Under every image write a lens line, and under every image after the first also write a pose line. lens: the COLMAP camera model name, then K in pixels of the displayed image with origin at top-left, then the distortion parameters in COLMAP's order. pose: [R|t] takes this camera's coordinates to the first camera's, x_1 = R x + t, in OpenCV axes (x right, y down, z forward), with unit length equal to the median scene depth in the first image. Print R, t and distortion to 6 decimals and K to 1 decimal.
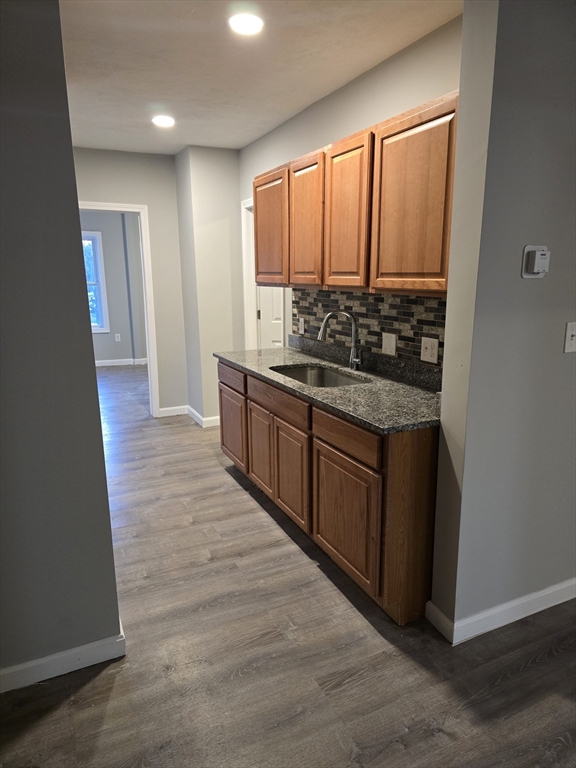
lens RADIAL K [[515.0, 0, 291.4], [0, 515.0, 385.1], [0, 0, 1]] dist [0.055388, -0.044525]
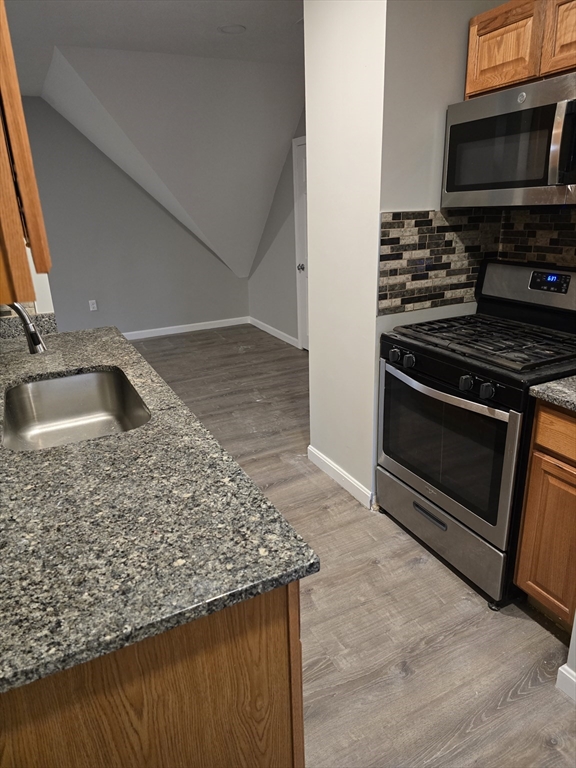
lens RADIAL K [[515.0, 0, 289.4], [0, 515.0, 371.7], [0, 0, 1]] dist [0.055388, -0.044525]
pose [[-0.999079, 0.042797, -0.003240, -0.172389], [0.035386, 0.864076, 0.502116, -0.307617], [0.024288, 0.501539, -0.864794, 1.413723]]
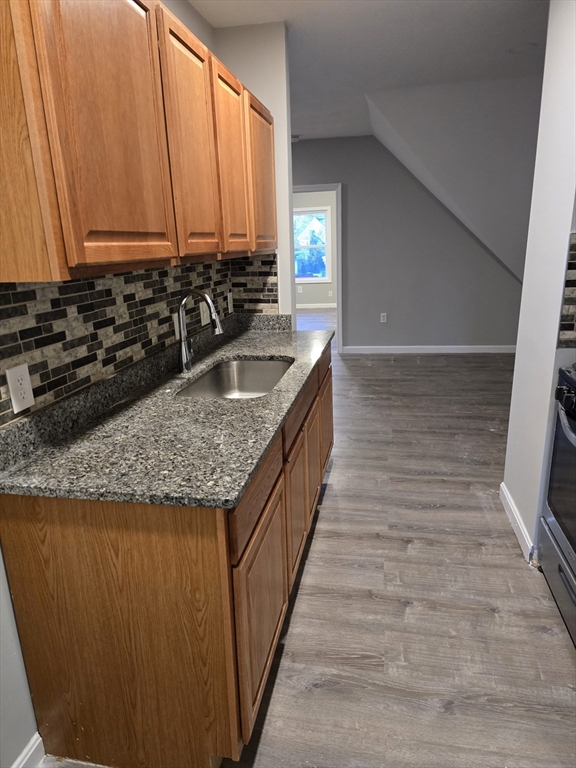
lens RADIAL K [[515.0, 0, 286.8], [0, 515.0, 379.8], [0, 0, 1]] dist [0.055388, -0.044525]
pose [[-0.798051, -0.127472, 0.588953, -0.420791], [0.163735, 0.894726, 0.415519, -0.297503], [-0.579919, 0.428037, -0.693165, 1.416195]]
